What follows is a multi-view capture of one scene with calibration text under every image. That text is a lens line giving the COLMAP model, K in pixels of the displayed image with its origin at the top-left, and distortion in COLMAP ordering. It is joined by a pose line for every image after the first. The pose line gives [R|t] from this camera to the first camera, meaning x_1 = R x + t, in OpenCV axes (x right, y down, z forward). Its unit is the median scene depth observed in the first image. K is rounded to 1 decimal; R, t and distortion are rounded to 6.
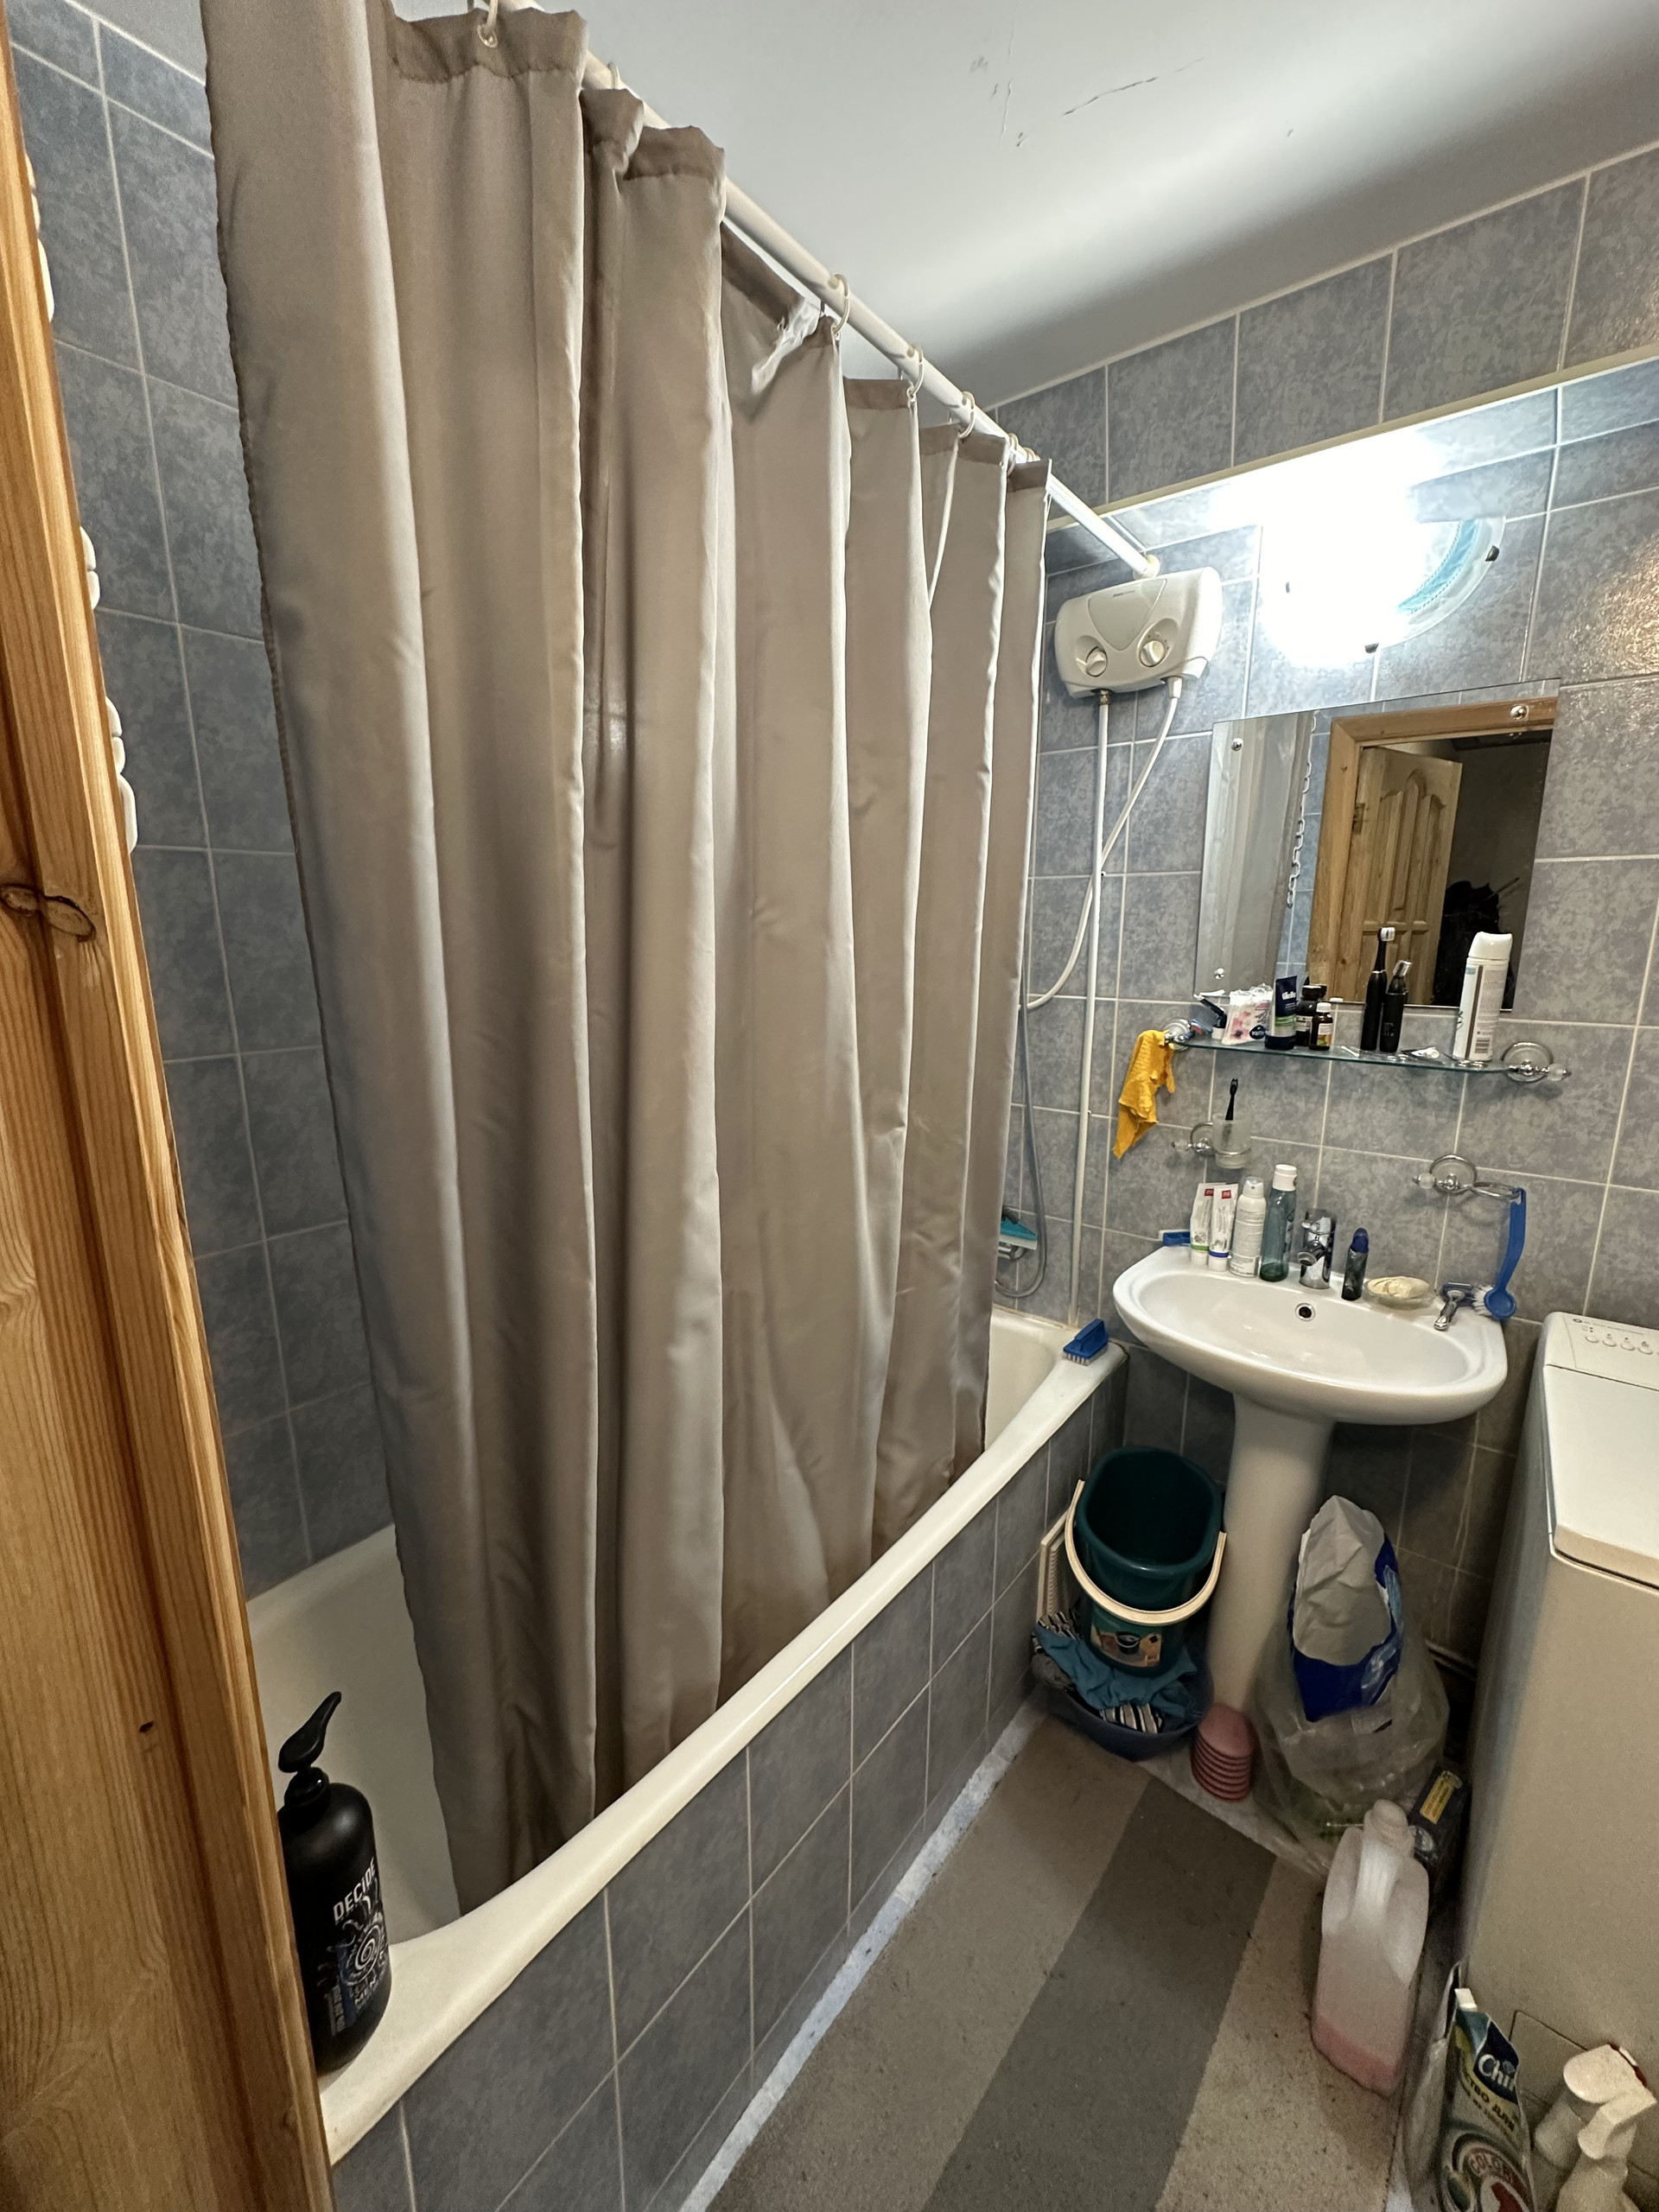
lens RADIAL K [[878.4, 0, 834.7], [0, 878.4, 1106.2], [0, 0, 1]] dist [-0.001994, -0.000293]
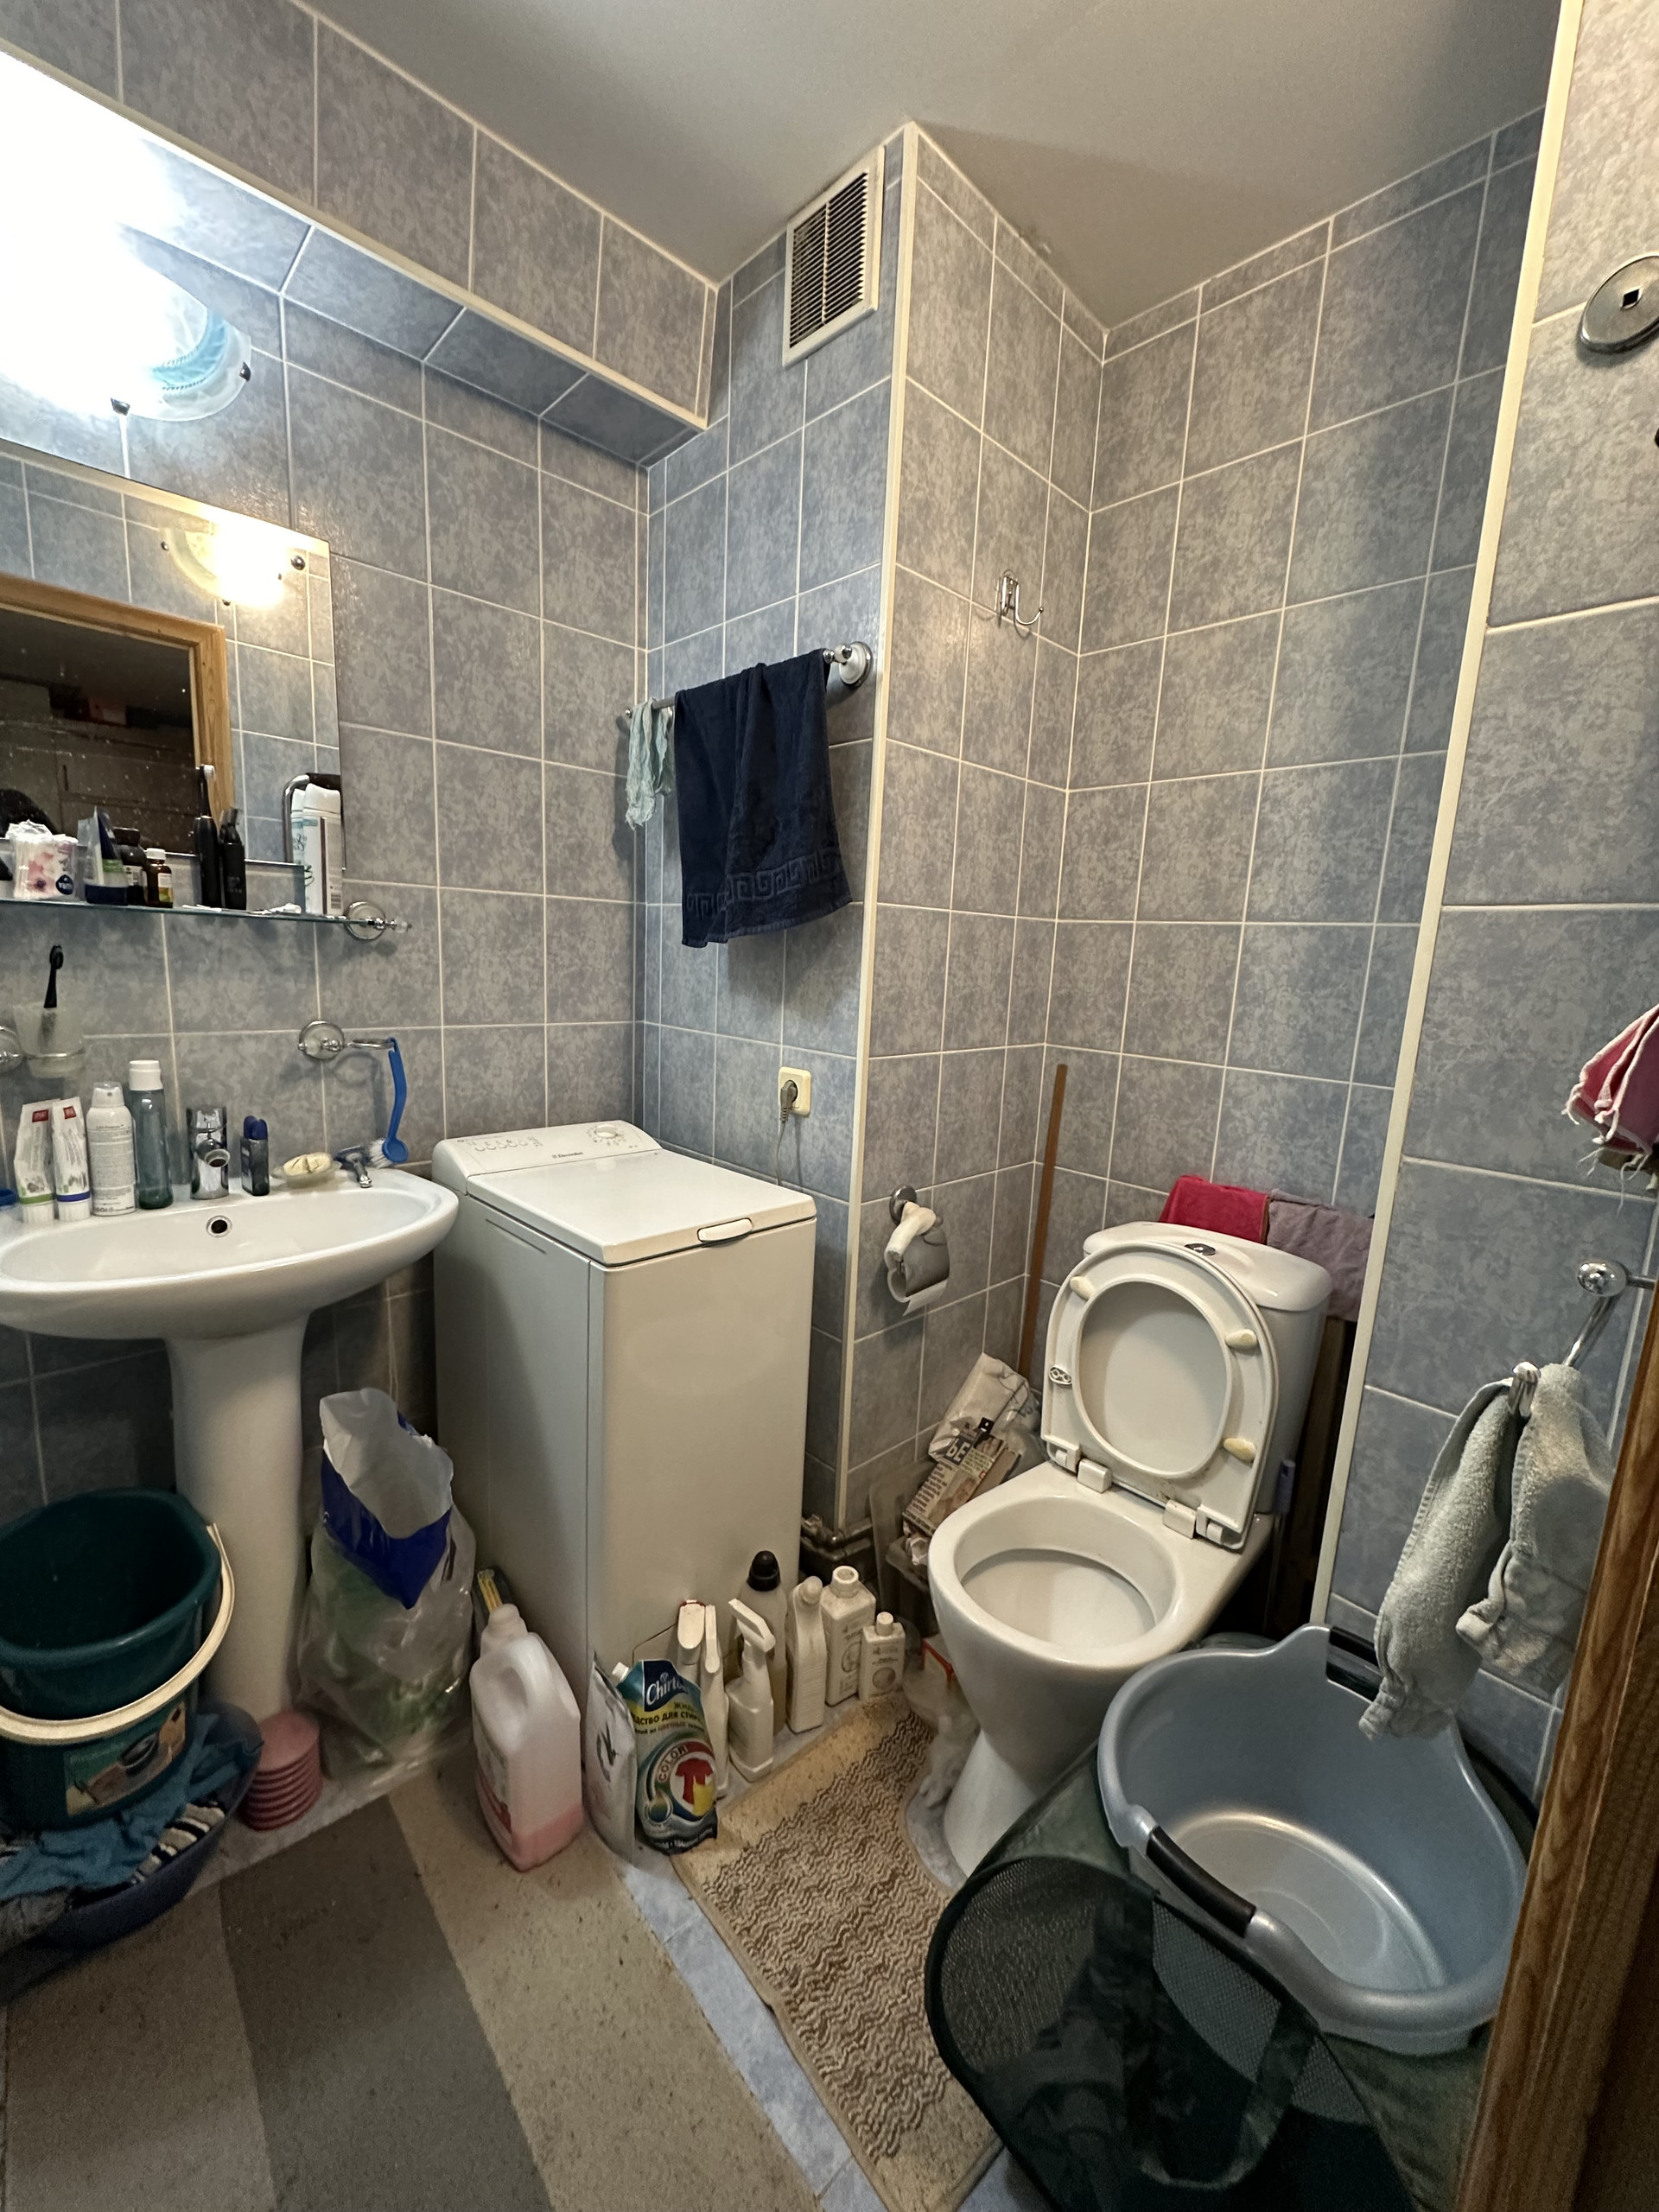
lens RADIAL K [[878.4, 0, 834.5], [0, 878.4, 1104.1], [0, 0, 1]] dist [-0.001994, -0.000293]
pose [[0.138879, -0.159100, 0.977446, -0.186753], [0.159637, 0.977699, 0.136459, 0.103180], [-0.977358, 0.137085, 0.161180, 0.284009]]
